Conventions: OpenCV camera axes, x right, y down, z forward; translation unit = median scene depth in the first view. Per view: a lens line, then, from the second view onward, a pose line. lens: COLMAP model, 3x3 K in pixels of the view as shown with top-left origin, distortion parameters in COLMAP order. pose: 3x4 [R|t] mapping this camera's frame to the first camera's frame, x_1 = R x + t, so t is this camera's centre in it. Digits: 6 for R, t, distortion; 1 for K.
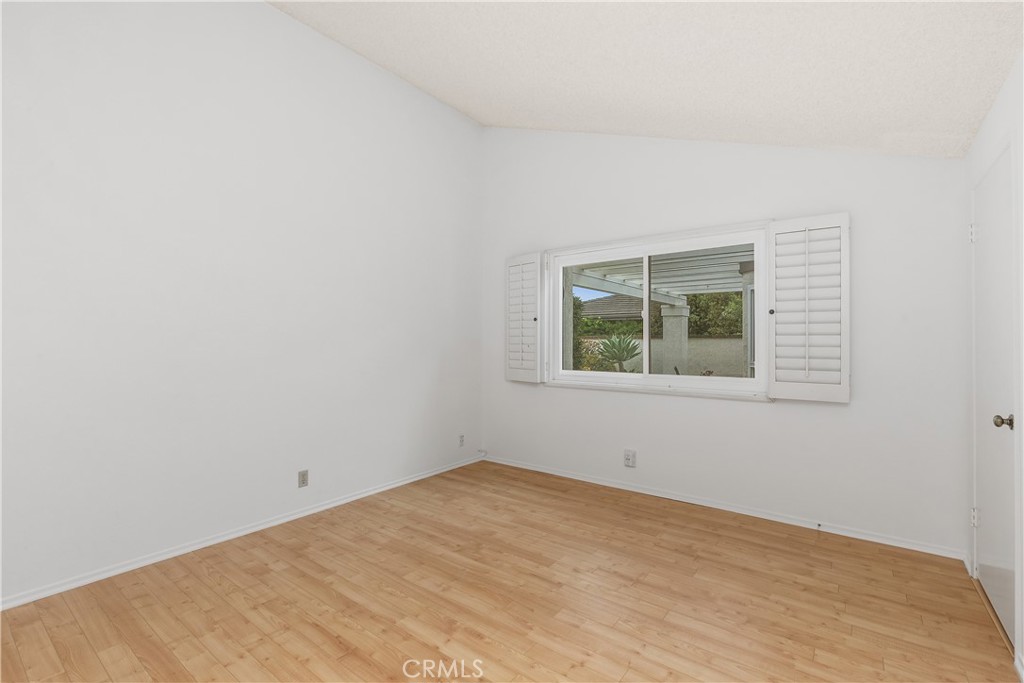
lens RADIAL K [[457.1, 0, 512.5], [0, 457.1, 341.5], [0, 0, 1]] dist [0.001747, -0.001175]
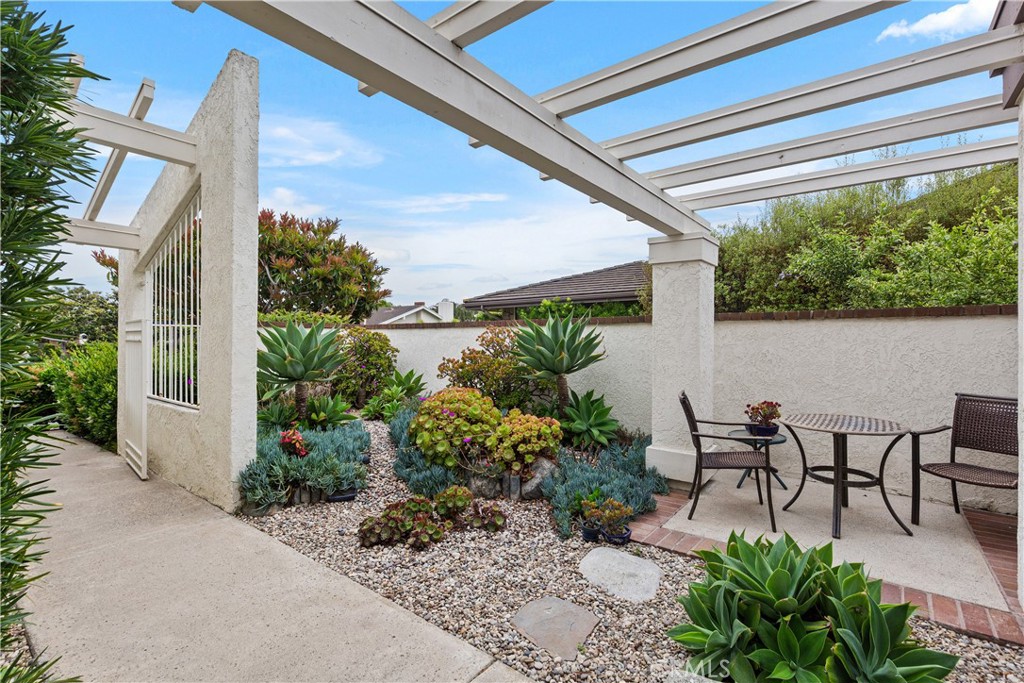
lens RADIAL K [[457.1, 0, 511.6], [0, 457.1, 340.8], [0, 0, 1]] dist [0.001747, -0.001175]
pose [[0.999739, 0.001766, -0.022769, 0.190121], [-0.001720, 0.999996, 0.002035, 0.009583], [0.022773, -0.001995, 0.999739, 0.526157]]
